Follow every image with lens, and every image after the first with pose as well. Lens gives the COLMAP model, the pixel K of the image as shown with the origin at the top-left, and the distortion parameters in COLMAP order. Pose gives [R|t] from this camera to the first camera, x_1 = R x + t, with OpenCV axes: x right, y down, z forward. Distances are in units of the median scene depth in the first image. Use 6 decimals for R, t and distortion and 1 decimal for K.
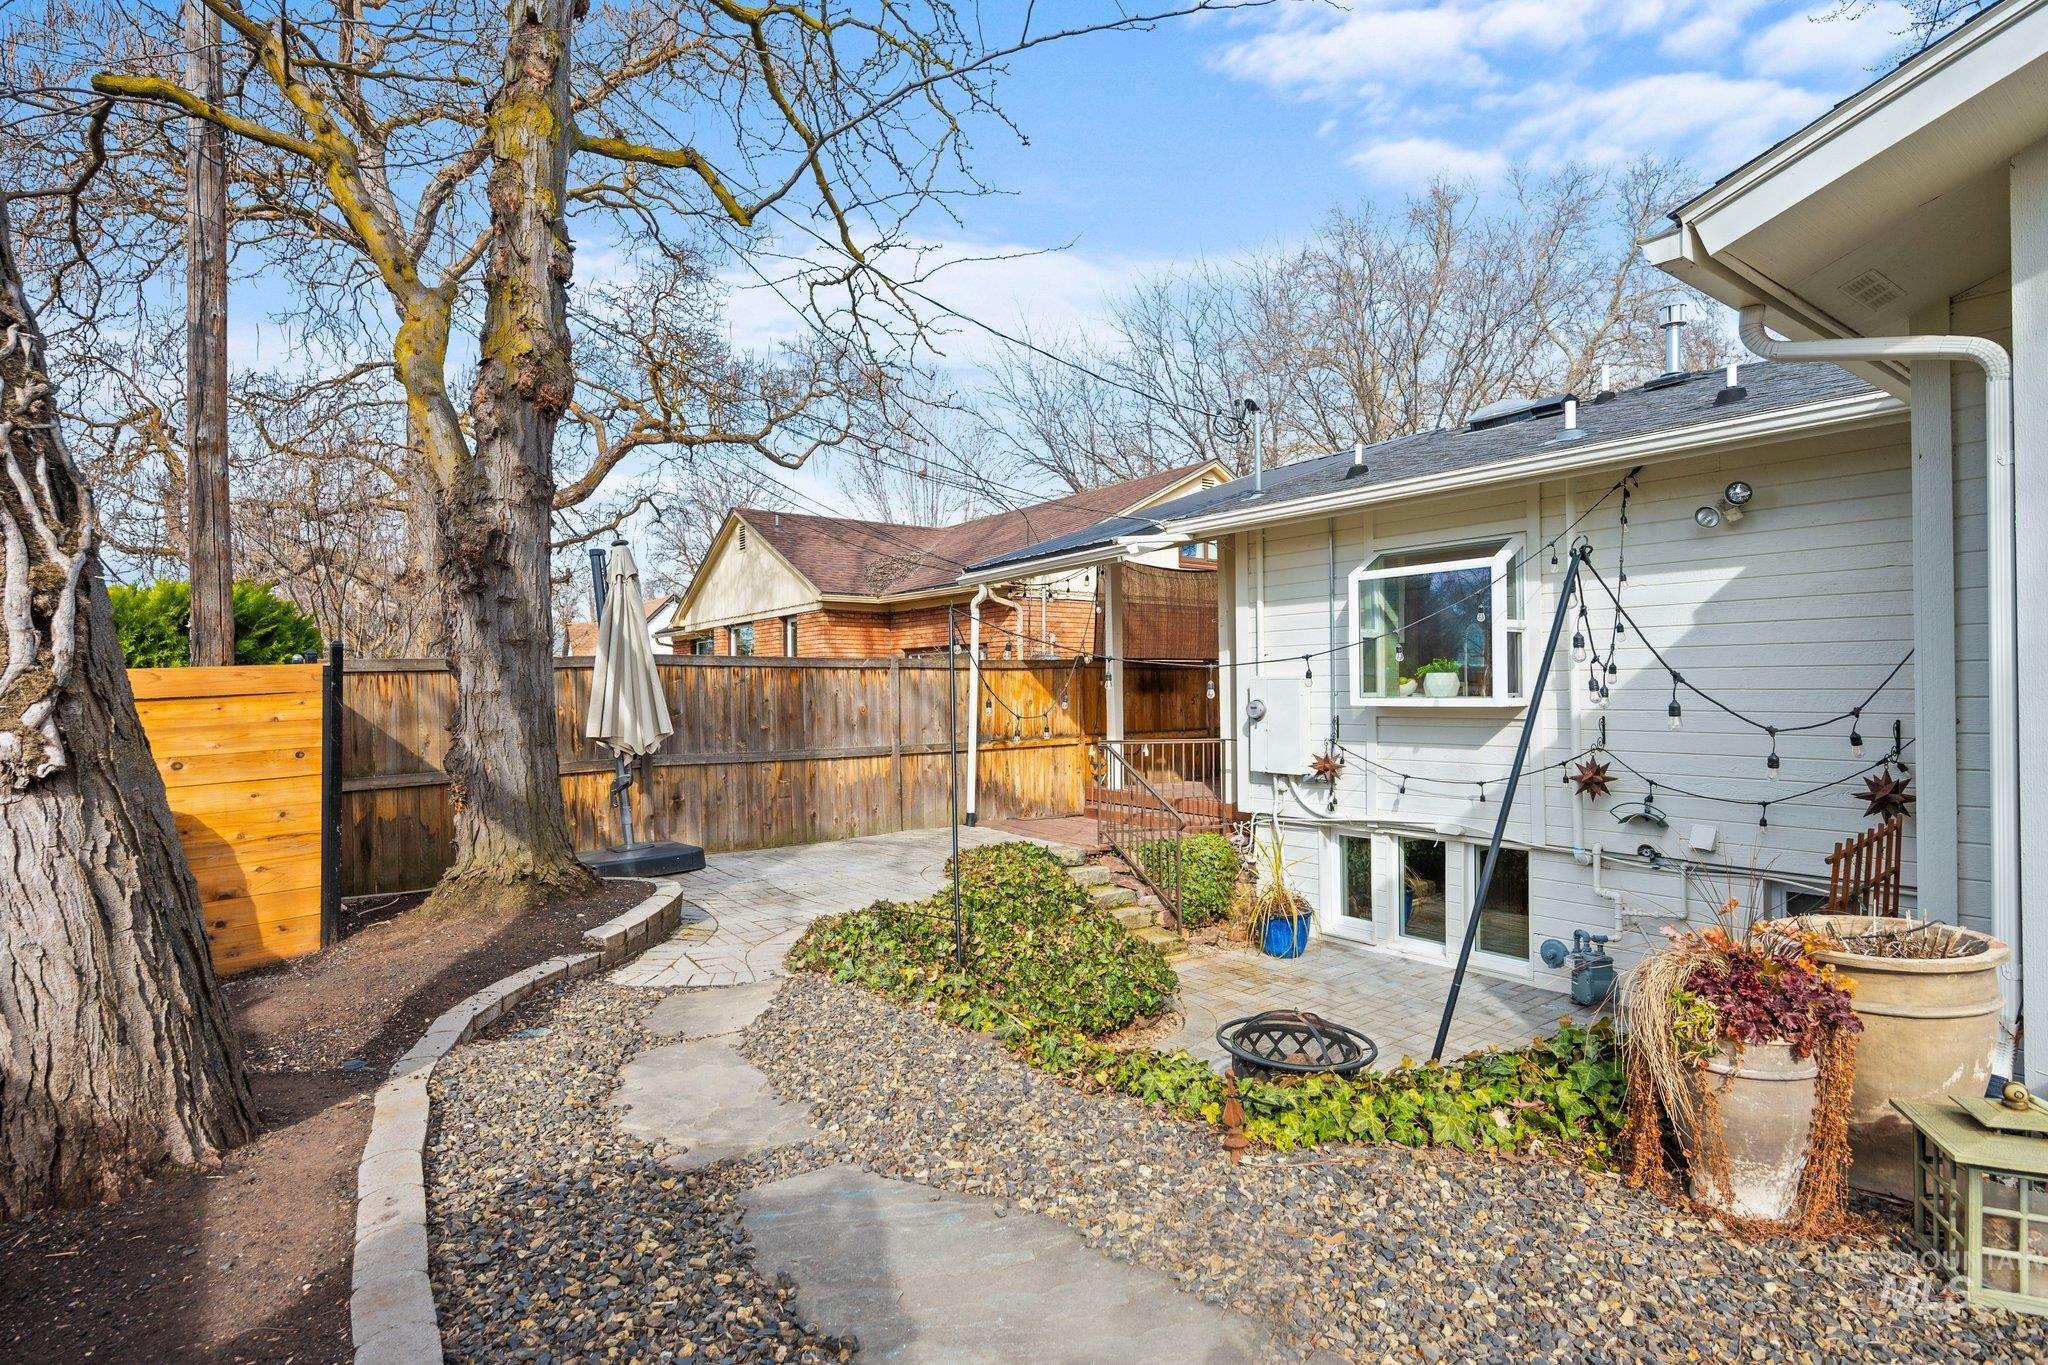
lens RADIAL K [[1031.6, 0, 1024.0], [0, 1031.6, 682.5], [0, 0, 1]] dist [0.000109, -0.000145]
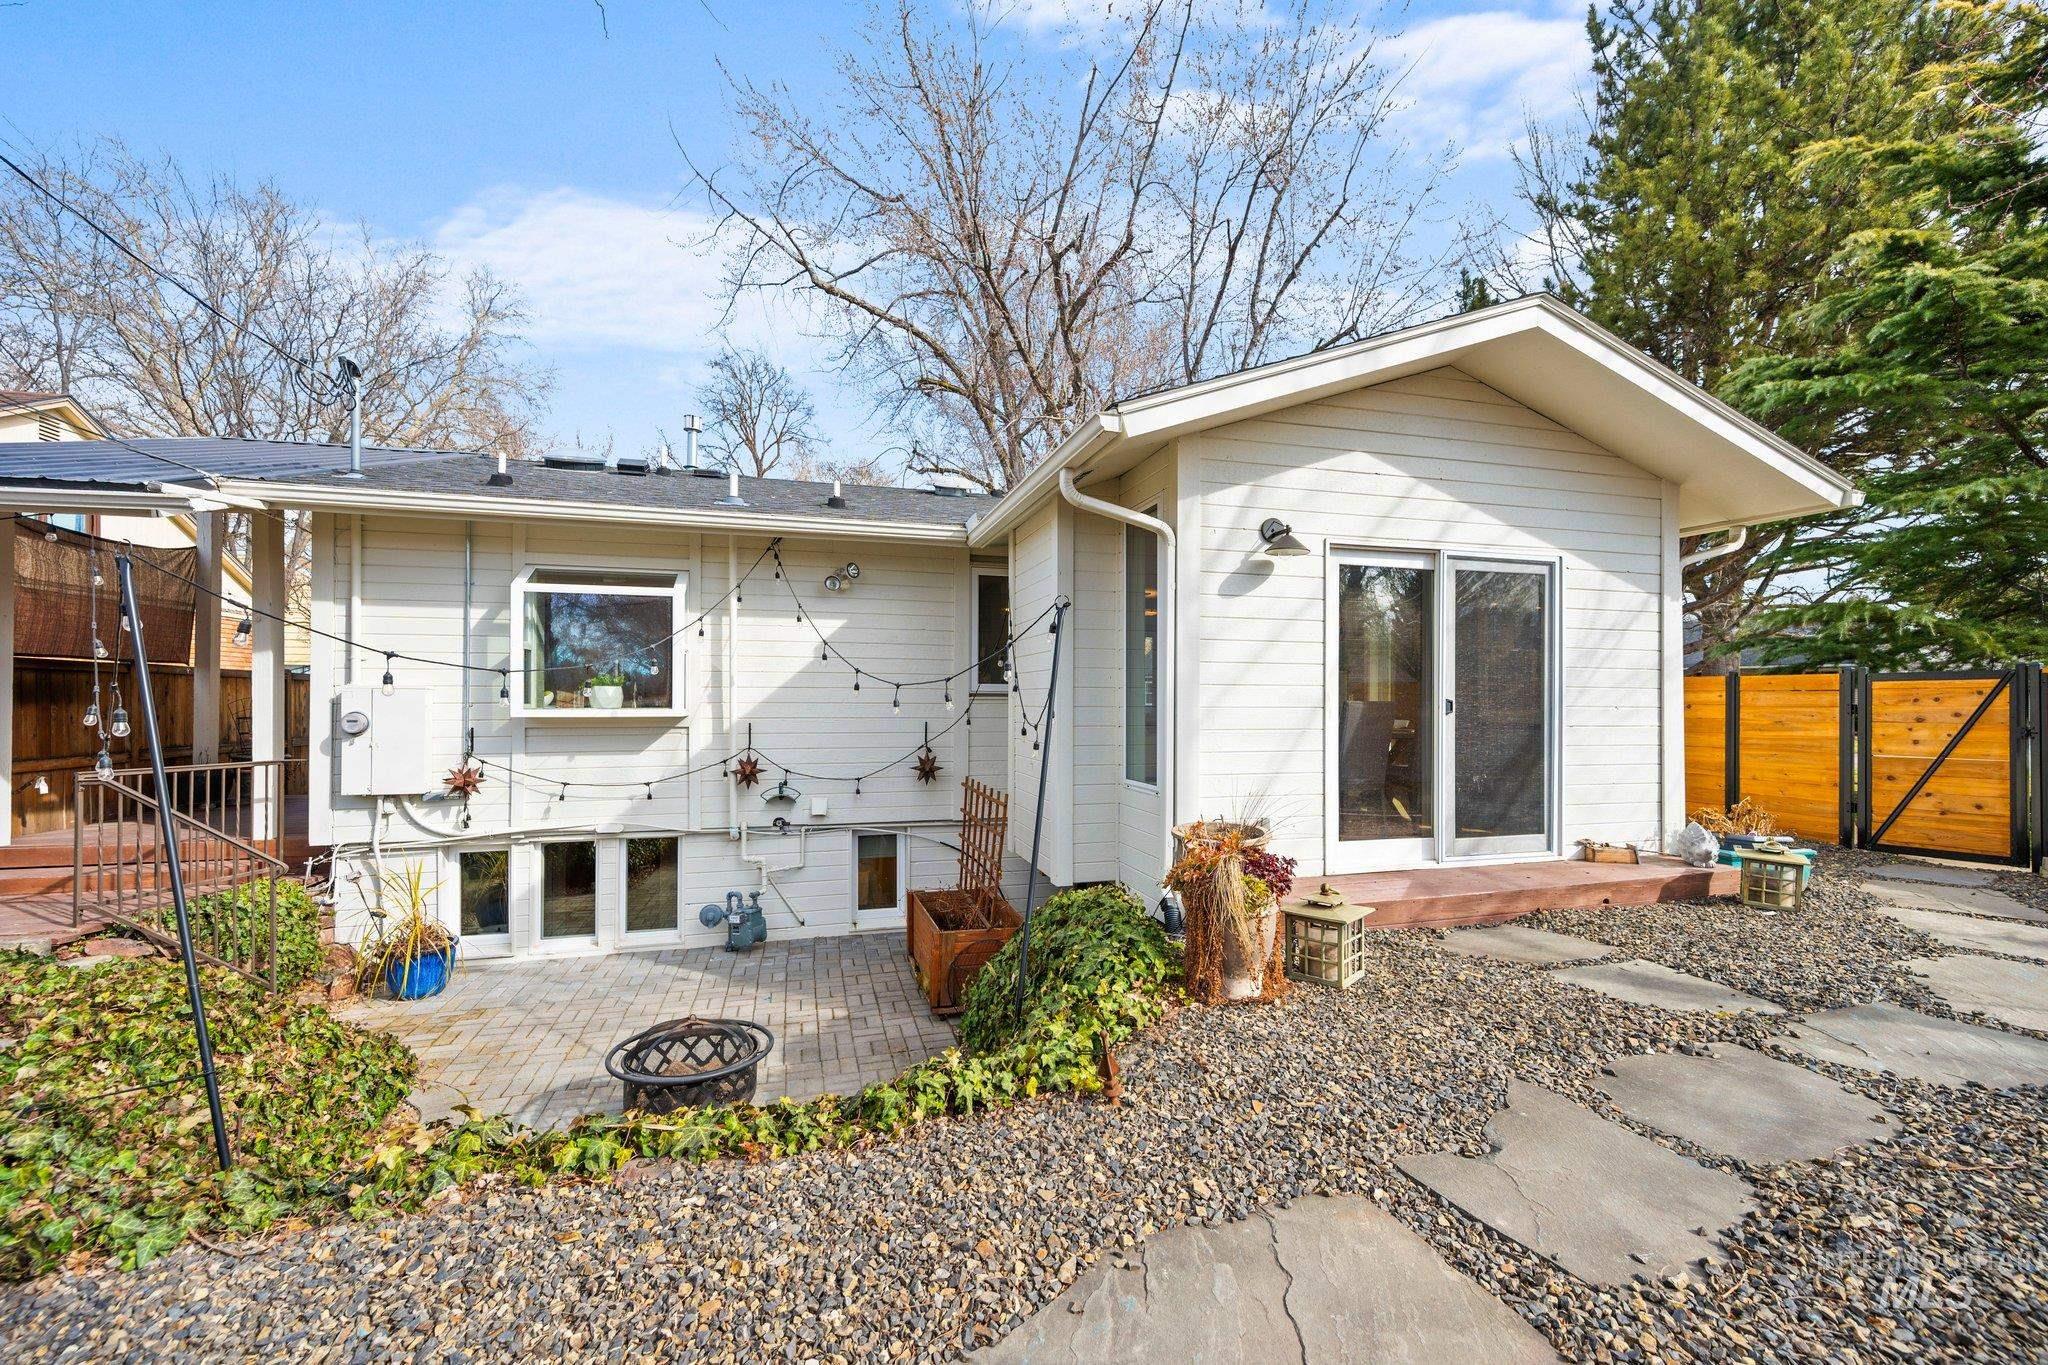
lens RADIAL K [[828.8, 0, 1022.1], [0, 828.8, 699.0], [0, 0, 1]] dist [0.000503, -0.000009]
pose [[0.358578, 0.016069, 0.933361, -0.242048], [-0.009825, 0.999861, -0.013440, 0.011082], [-0.933448, -0.004351, 0.358687, 0.254533]]
